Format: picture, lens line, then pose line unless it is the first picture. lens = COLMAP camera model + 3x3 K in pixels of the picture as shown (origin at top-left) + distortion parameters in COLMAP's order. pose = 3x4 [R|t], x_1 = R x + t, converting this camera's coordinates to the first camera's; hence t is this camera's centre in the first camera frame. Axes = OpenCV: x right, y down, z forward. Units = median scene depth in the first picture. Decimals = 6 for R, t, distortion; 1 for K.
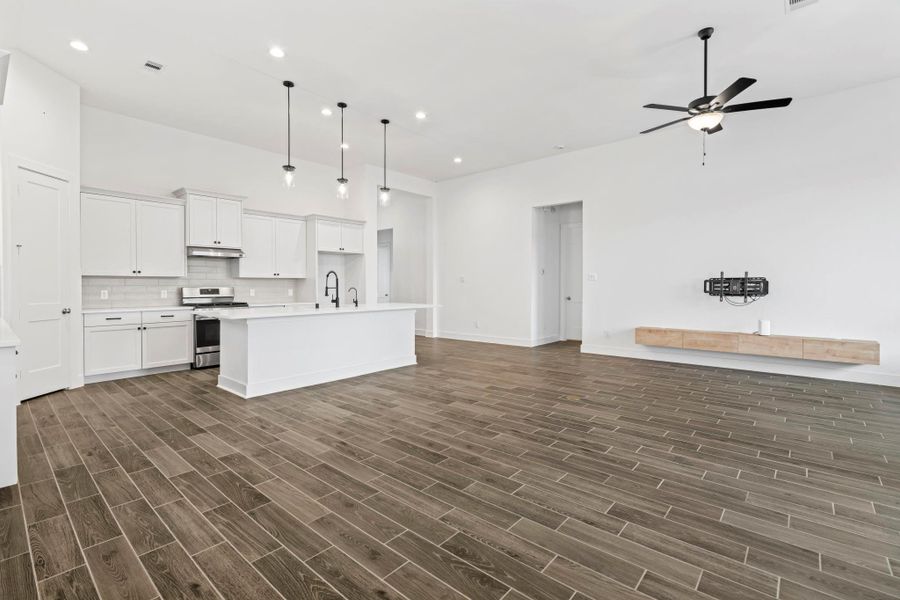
lens RADIAL K [[409.2, 0, 445.5], [0, 409.2, 298.7], [0, 0, 1]] dist [-0.000764, -0.000559]
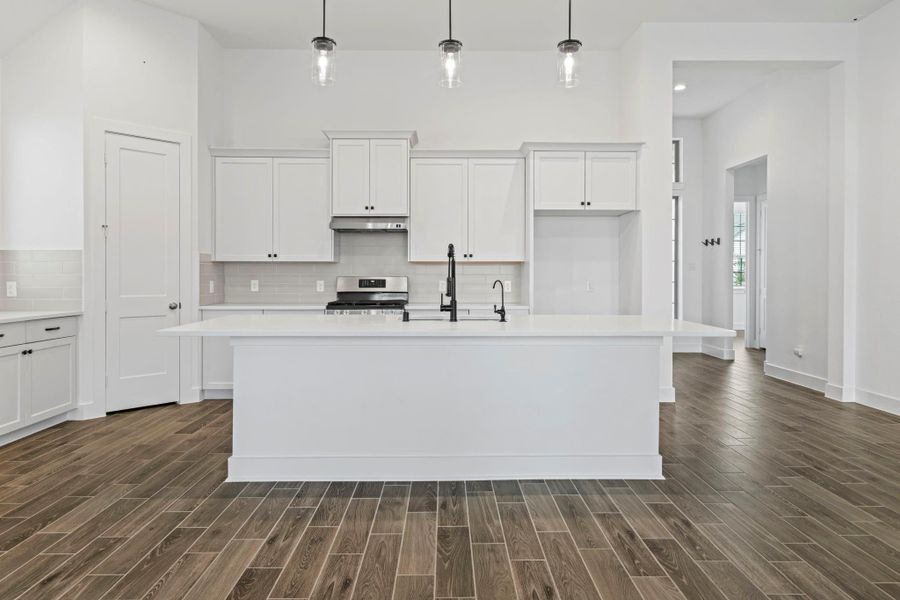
lens RADIAL K [[561.6, 0, 449.6], [0, 561.6, 279.0], [0, 0, 1]] dist [0.004899, 0.000420]
pose [[0.672277, 0.009404, -0.740240, 0.204285], [-0.026475, 0.999585, -0.011346, -0.019833], [0.739826, 0.027225, 0.672247, 0.546969]]
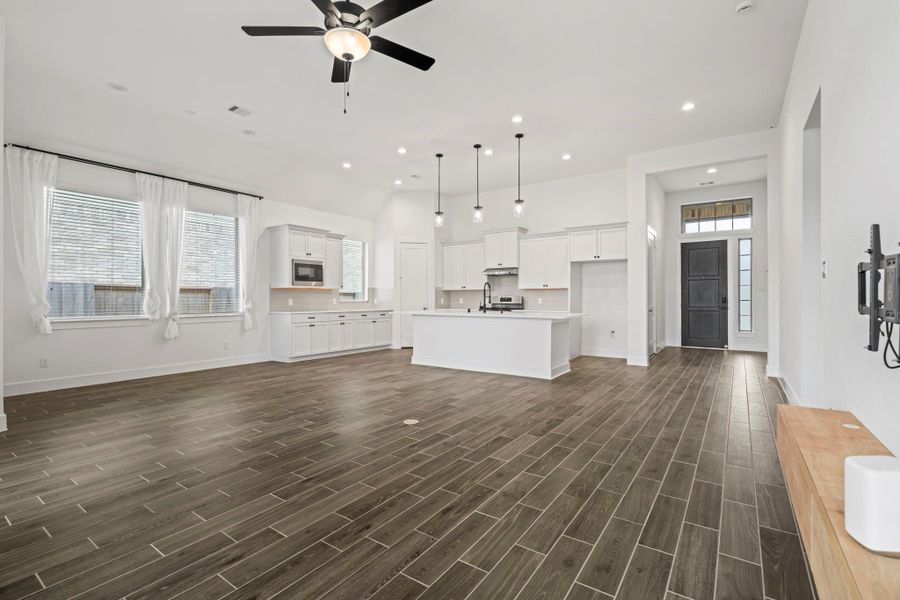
lens RADIAL K [[409.2, 0, 449.3], [0, 409.2, 298.2], [0, 0, 1]] dist [-0.000764, -0.000559]
pose [[0.112399, 0.001265, -0.993662, 0.896732], [-0.030251, 0.999540, -0.002150, -0.015246], [0.993203, 0.030301, 0.112386, 0.739019]]
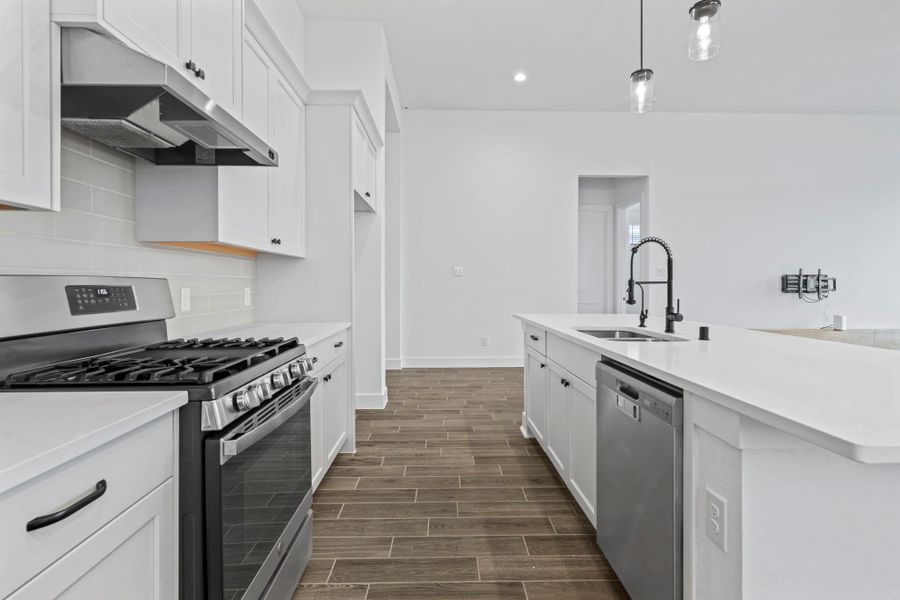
lens RADIAL K [[435.9, 0, 450.6], [0, 435.9, 290.4], [0, 0, 1]] dist [0.002563, 0.000187]
pose [[0.733221, -0.006593, 0.679958, -0.679670], [0.019272, 0.999753, -0.011088, -0.017829], [-0.679717, 0.021234, 0.733167, 0.822223]]
